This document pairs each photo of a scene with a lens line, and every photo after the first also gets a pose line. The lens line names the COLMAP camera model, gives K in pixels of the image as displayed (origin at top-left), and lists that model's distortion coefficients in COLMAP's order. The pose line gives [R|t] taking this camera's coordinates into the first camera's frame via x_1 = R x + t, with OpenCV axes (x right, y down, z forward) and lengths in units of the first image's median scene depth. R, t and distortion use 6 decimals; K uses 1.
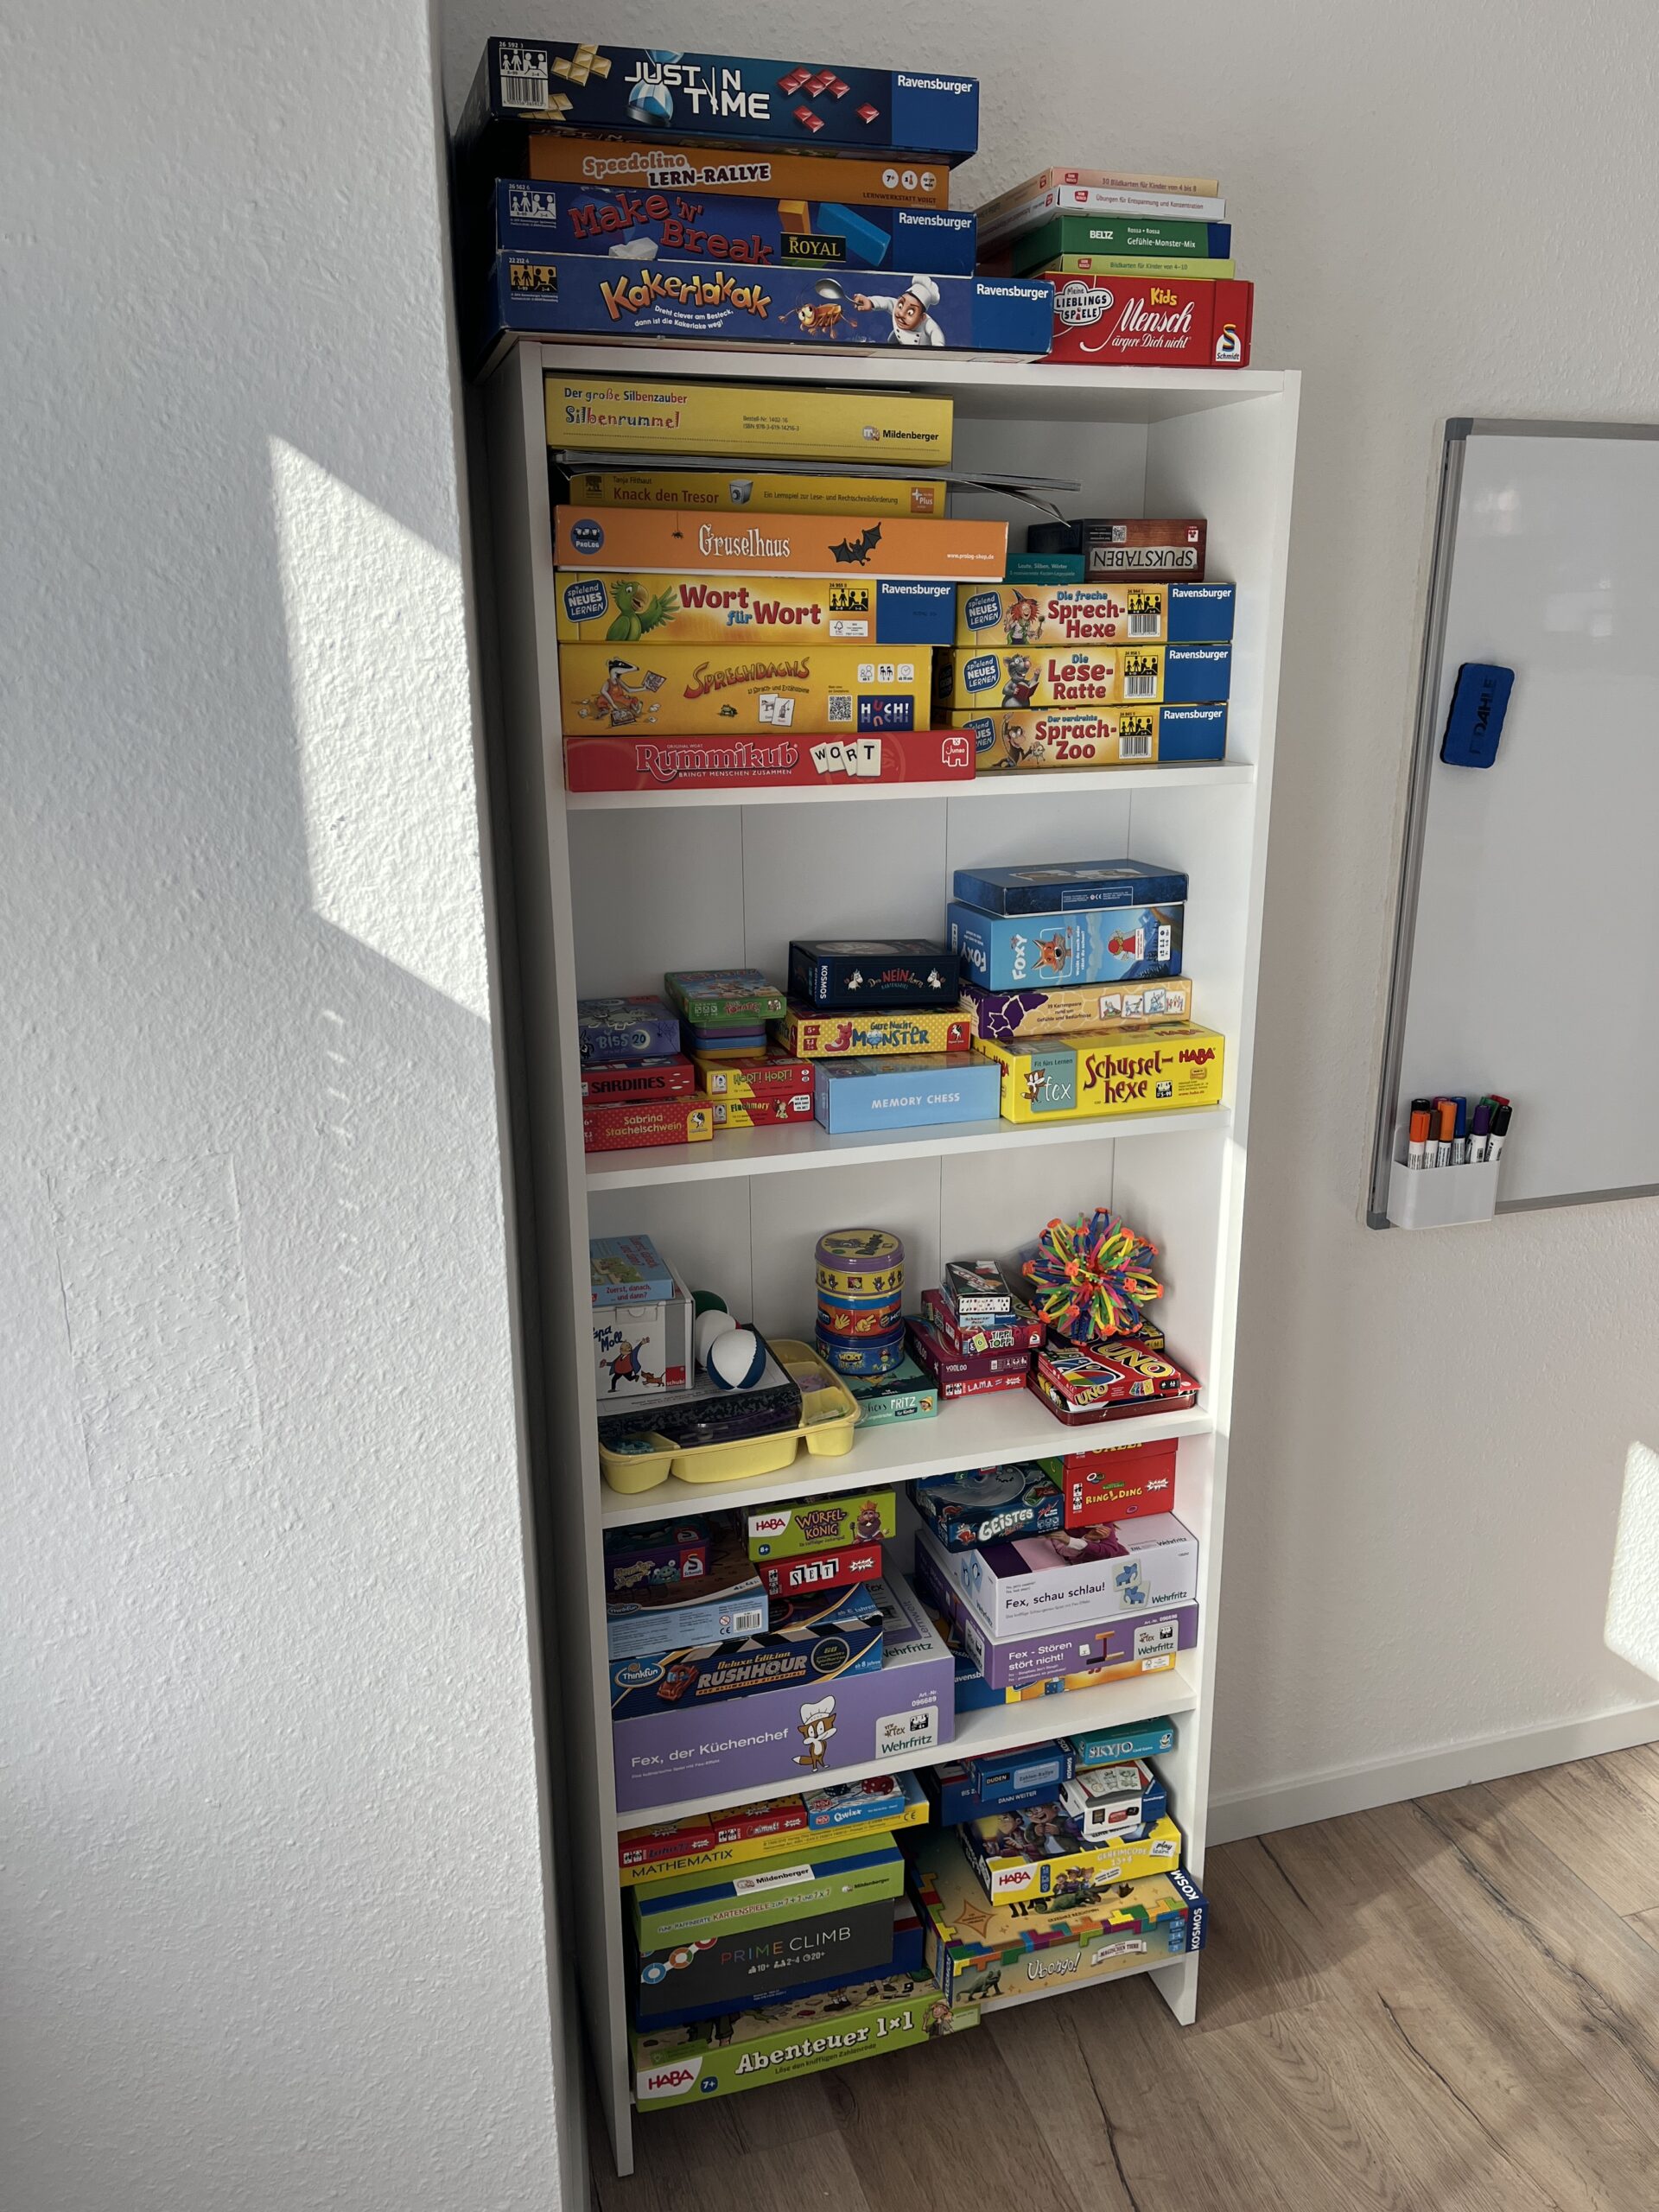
lens RADIAL K [[1666.5, 0, 829.5], [0, 1666.5, 1106.0], [0, 0, 1]] dist [0.044961, -0.069376]
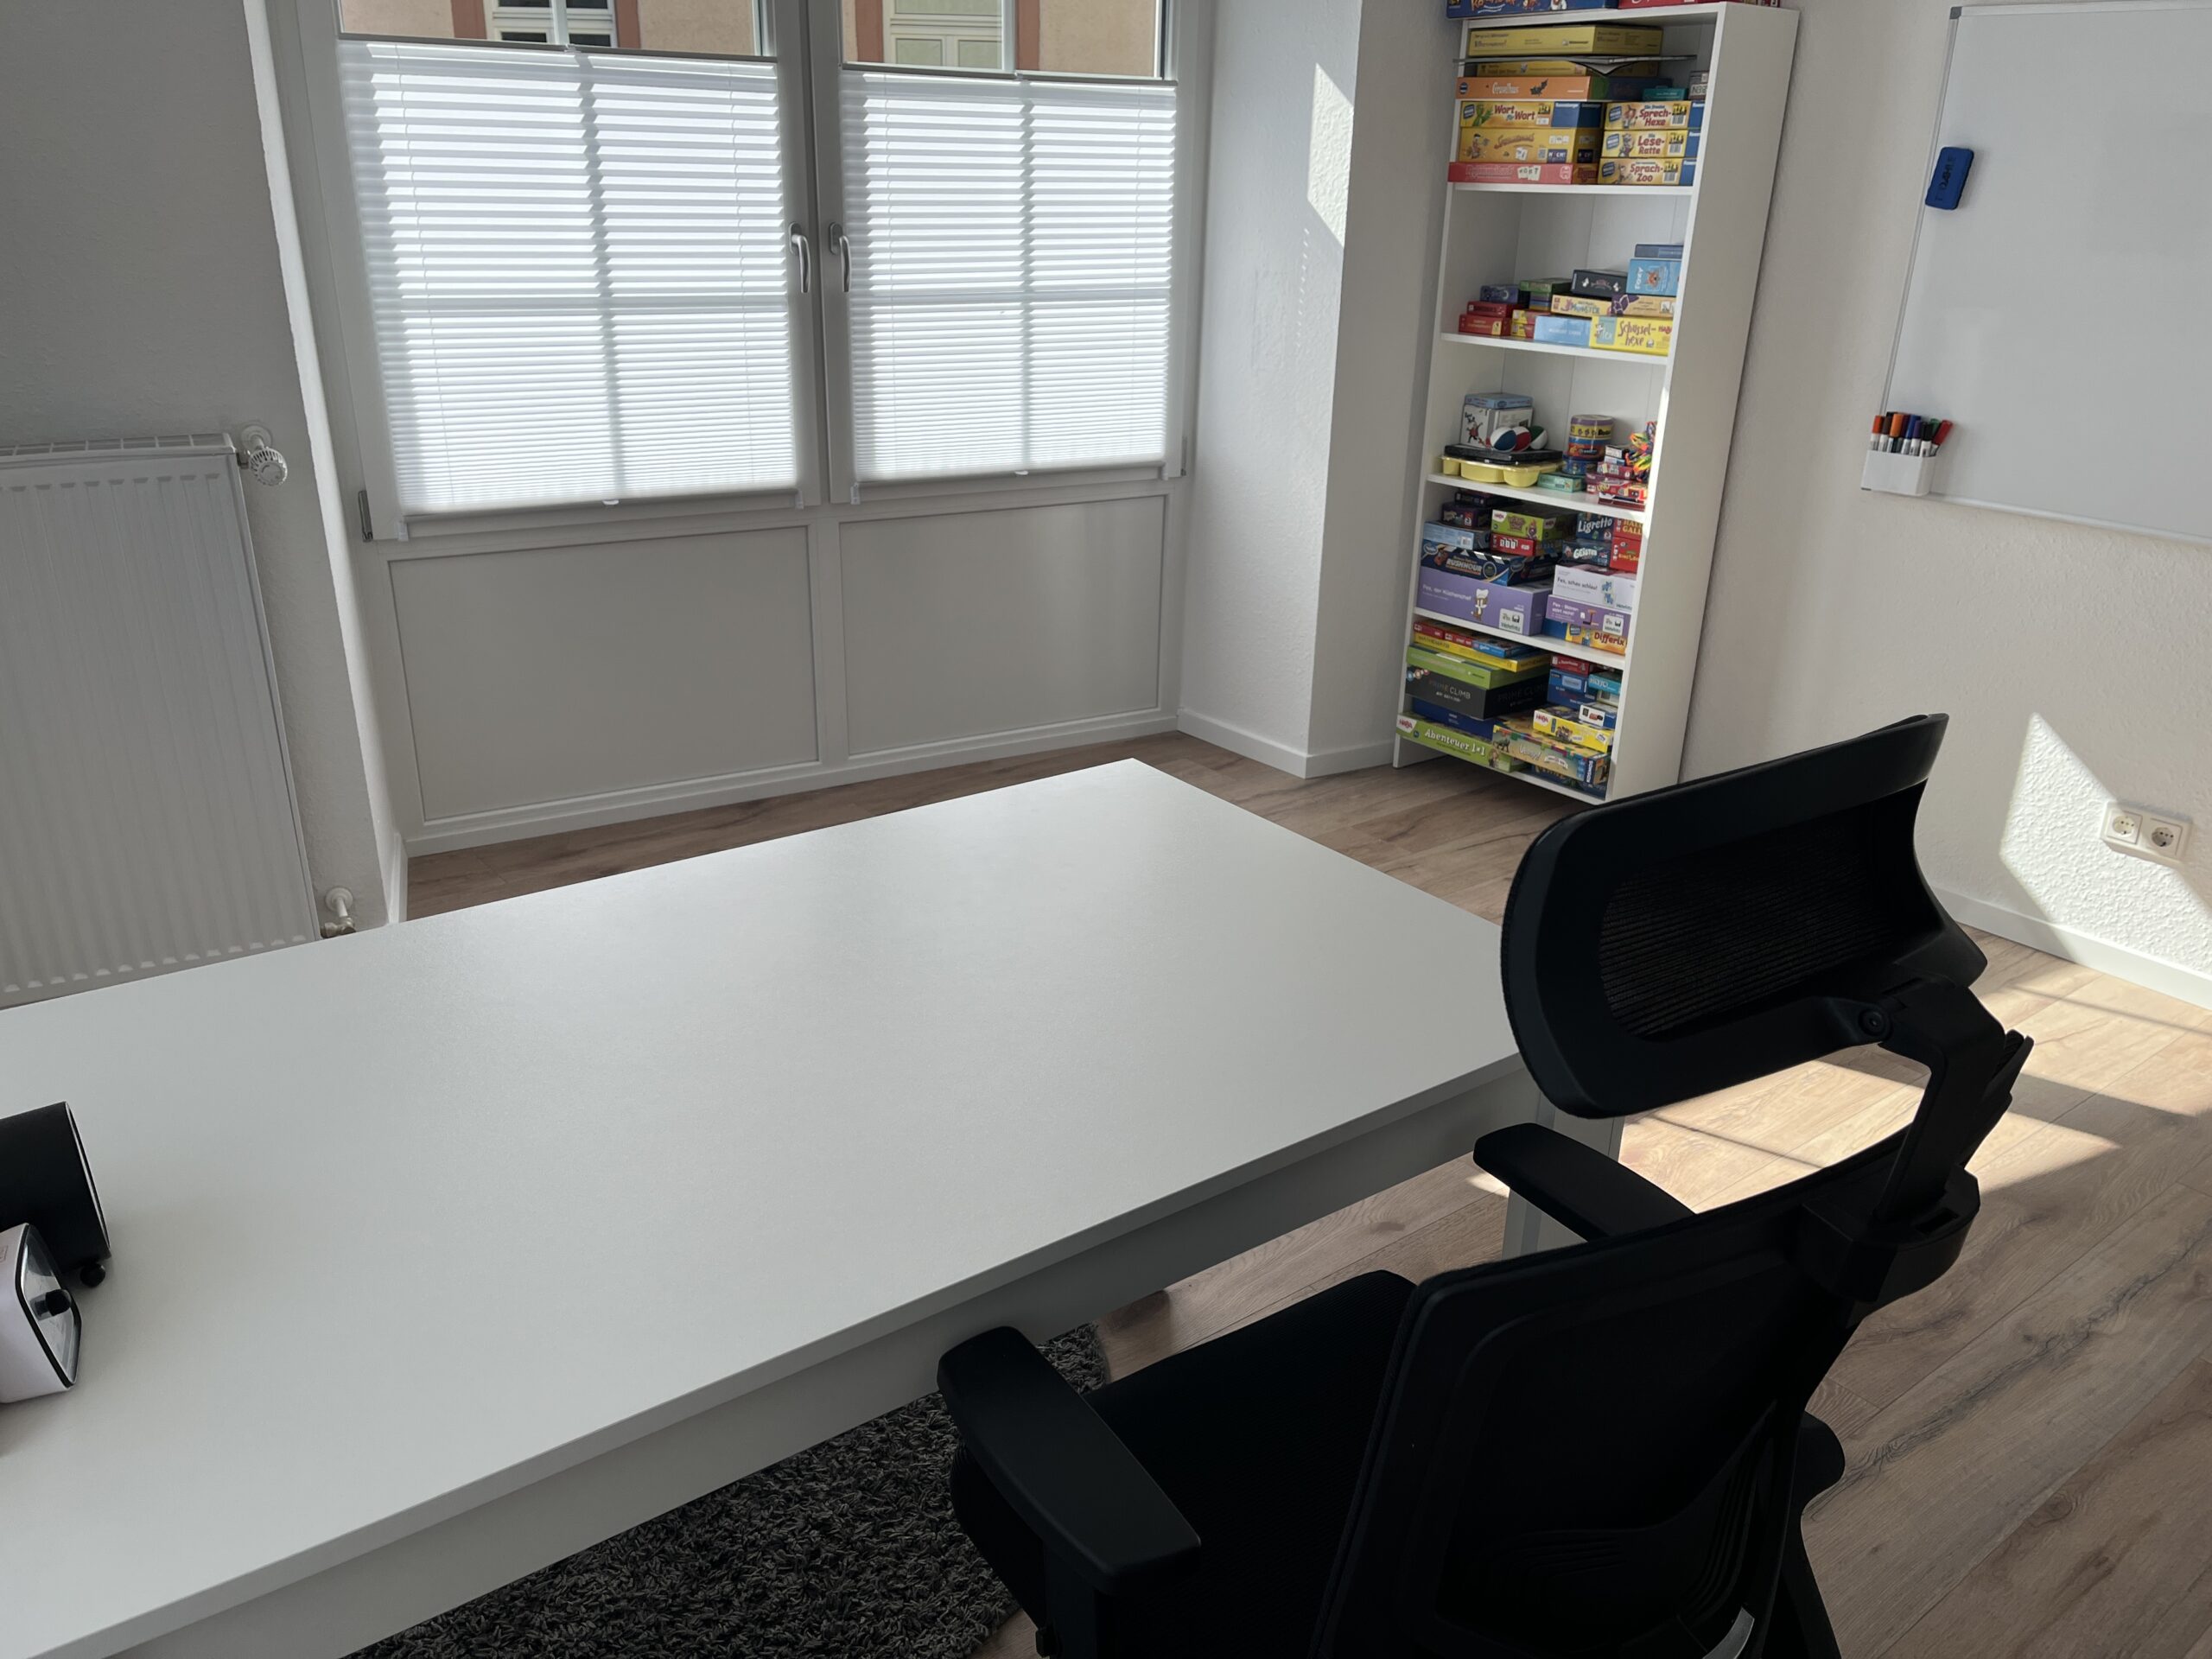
lens RADIAL K [[1666.5, 0, 1106.0], [0, 1666.5, 829.5], [0, 0, 1]] dist [0.044961, -0.069376]
pose [[0.348676, 0.355431, -0.867234, 2.079078], [-0.277237, 0.923008, 0.266825, 0.189220], [0.895302, 0.147394, 0.420369, -0.458199]]
